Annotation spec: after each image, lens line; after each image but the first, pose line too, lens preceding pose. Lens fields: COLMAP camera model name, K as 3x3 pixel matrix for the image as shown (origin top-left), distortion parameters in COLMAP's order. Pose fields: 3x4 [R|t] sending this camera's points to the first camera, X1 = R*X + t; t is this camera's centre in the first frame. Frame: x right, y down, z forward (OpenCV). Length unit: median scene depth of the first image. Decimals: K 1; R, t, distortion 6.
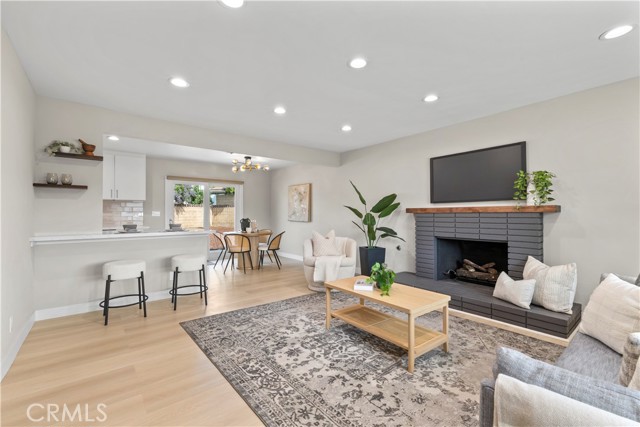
lens RADIAL K [[279.3, 0, 320.0], [0, 279.3, 213.5], [0, 0, 1]] dist [-0.001708, -0.000145]
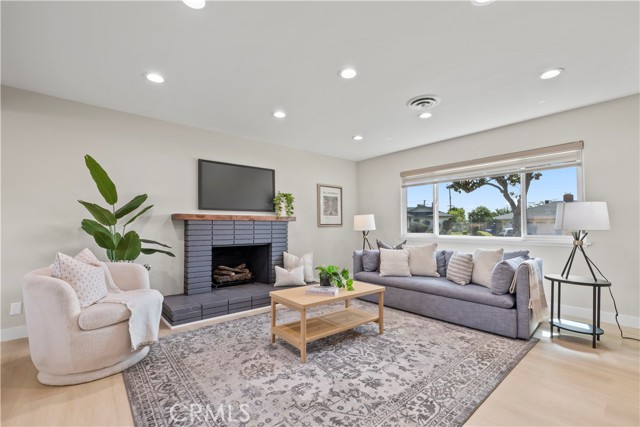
lens RADIAL K [[278.0, 0, 315.0], [0, 278.0, 224.2], [0, 0, 1]] dist [-0.002850, -0.000438]
pose [[-0.012763, 0.010102, 0.999868, -0.776874], [0.000152, 0.999949, -0.010101, 0.030278], [-0.999919, 0.000023, -0.012764, 0.997354]]
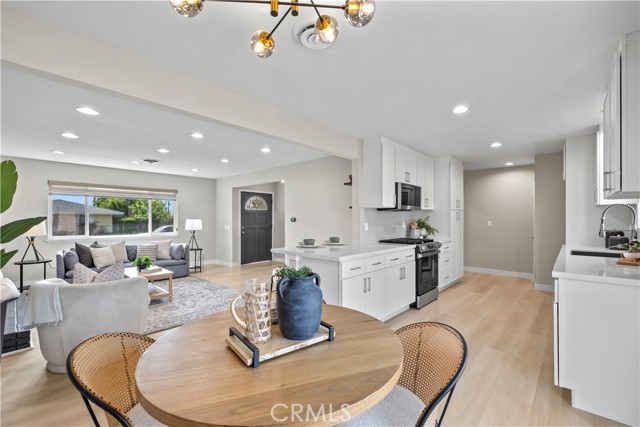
lens RADIAL K [[278.0, 0, 315.0], [0, 278.0, 224.2], [0, 0, 1]] dist [-0.002850, -0.000438]
pose [[-0.989922, 0.005952, -0.141486, -0.549705], [0.005675, 0.999981, 0.002360, -0.010746], [0.141497, 0.001533, -0.989938, 2.662854]]
